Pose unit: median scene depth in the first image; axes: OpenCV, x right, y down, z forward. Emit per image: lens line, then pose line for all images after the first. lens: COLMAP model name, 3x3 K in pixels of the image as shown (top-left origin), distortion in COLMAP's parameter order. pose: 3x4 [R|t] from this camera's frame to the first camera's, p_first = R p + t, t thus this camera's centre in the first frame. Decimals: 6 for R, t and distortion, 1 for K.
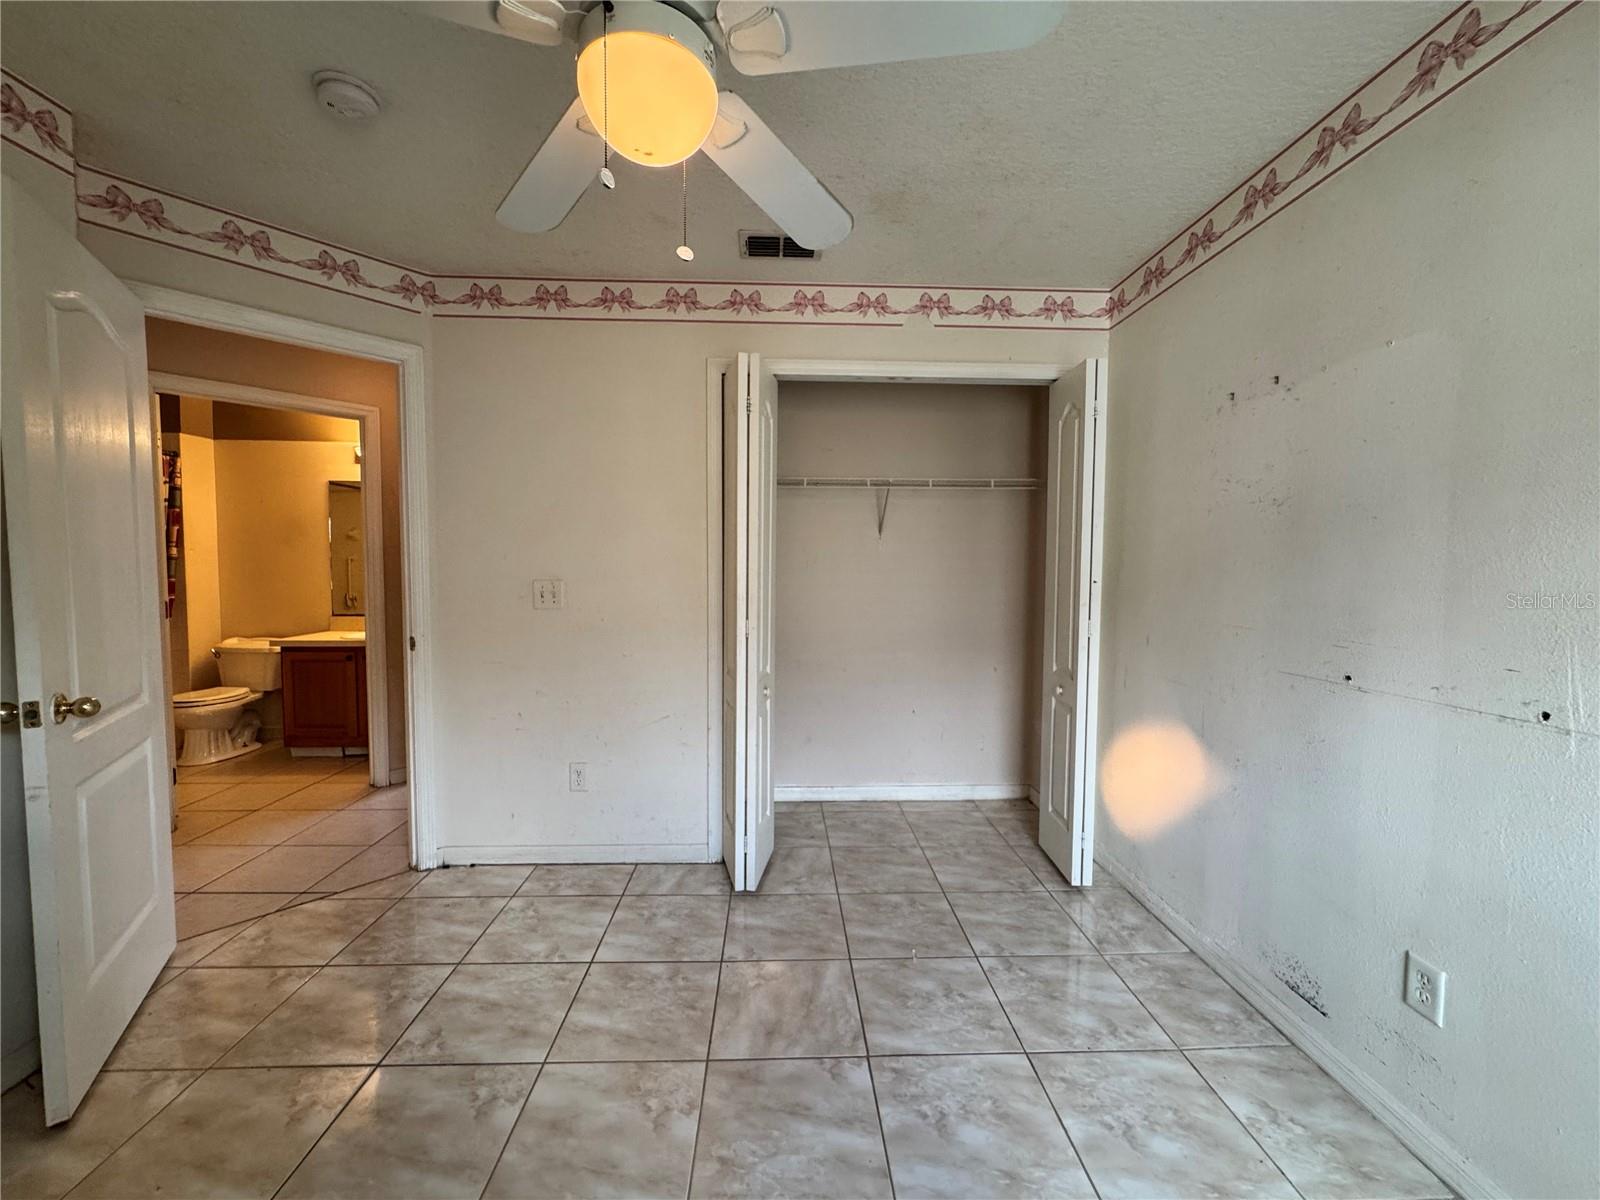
lens RADIAL K [[640.8, 0, 801.2], [0, 640.8, 598.8], [0, 0, 1]] dist [-0.001068, -0.000075]
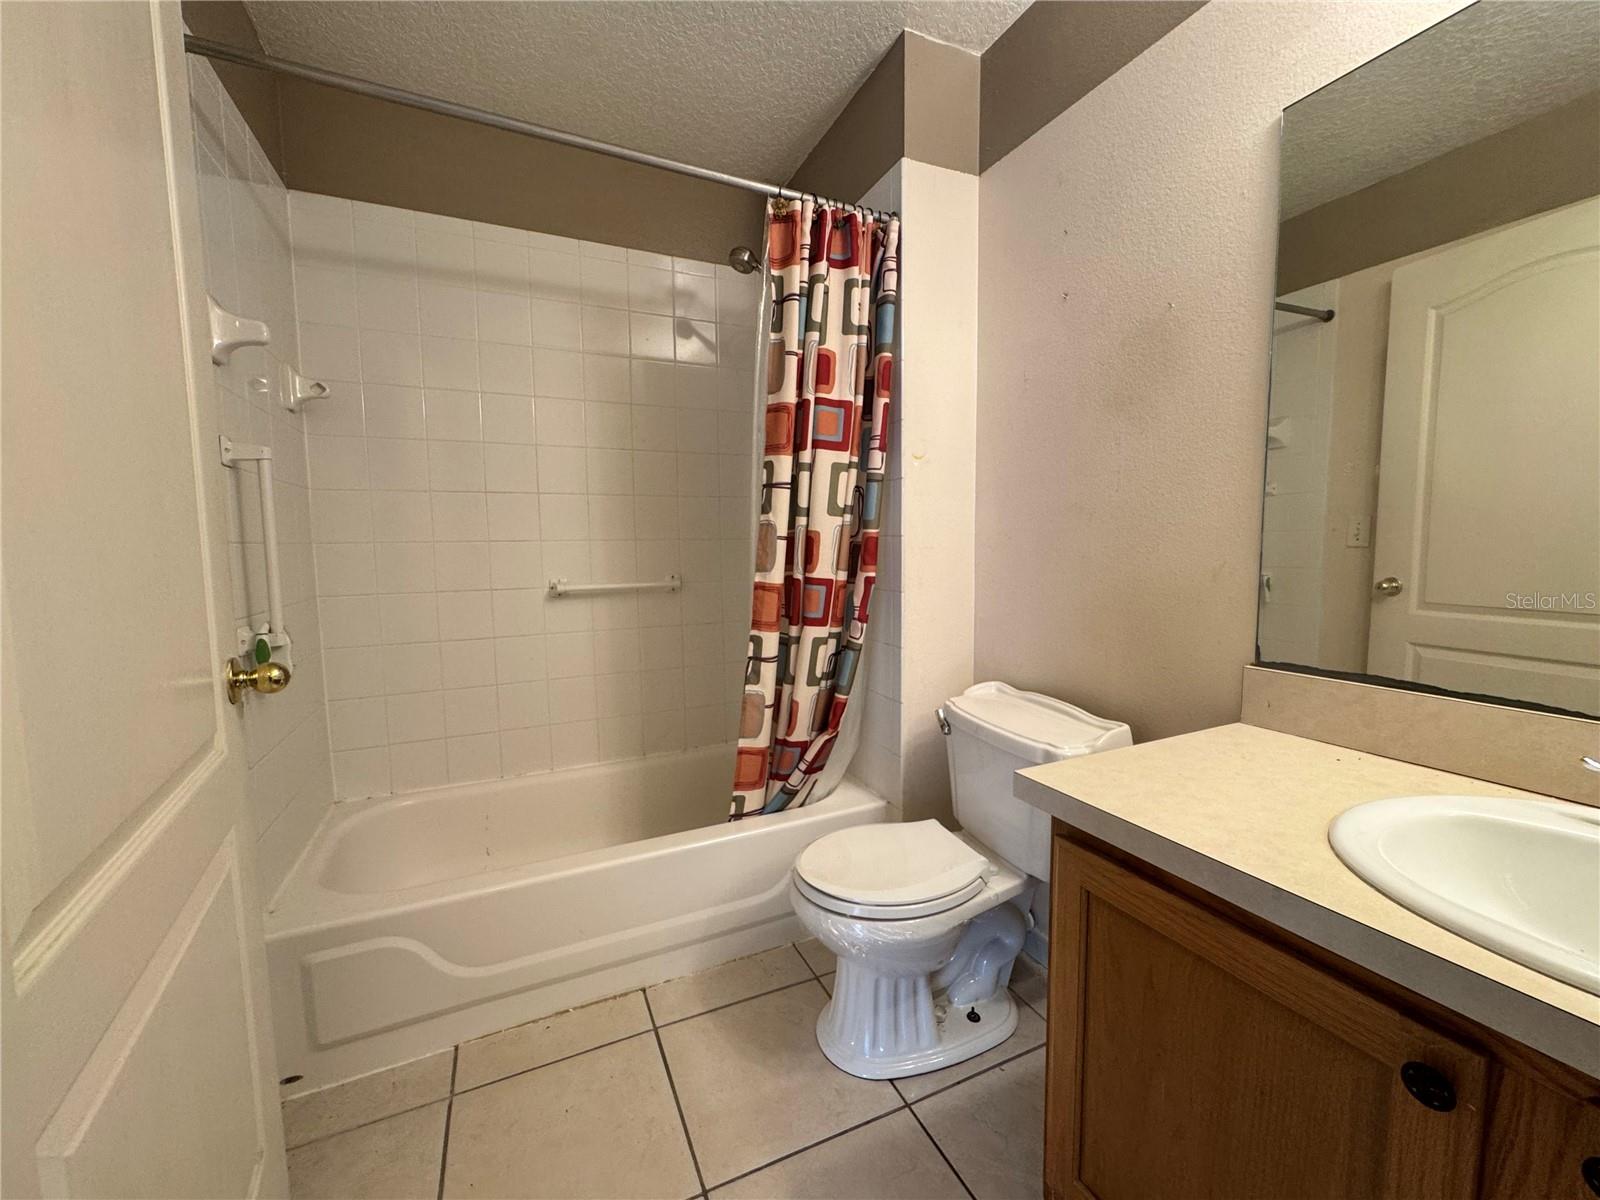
lens RADIAL K [[640.8, 0, 802.3], [0, 640.8, 599.2], [0, 0, 1]] dist [-0.001068, -0.000075]
pose [[0.385424, 0.069559, -0.920114, -0.609696], [-0.031603, 0.997565, 0.062176, -0.010105], [0.922198, 0.005114, 0.386683, 0.788038]]
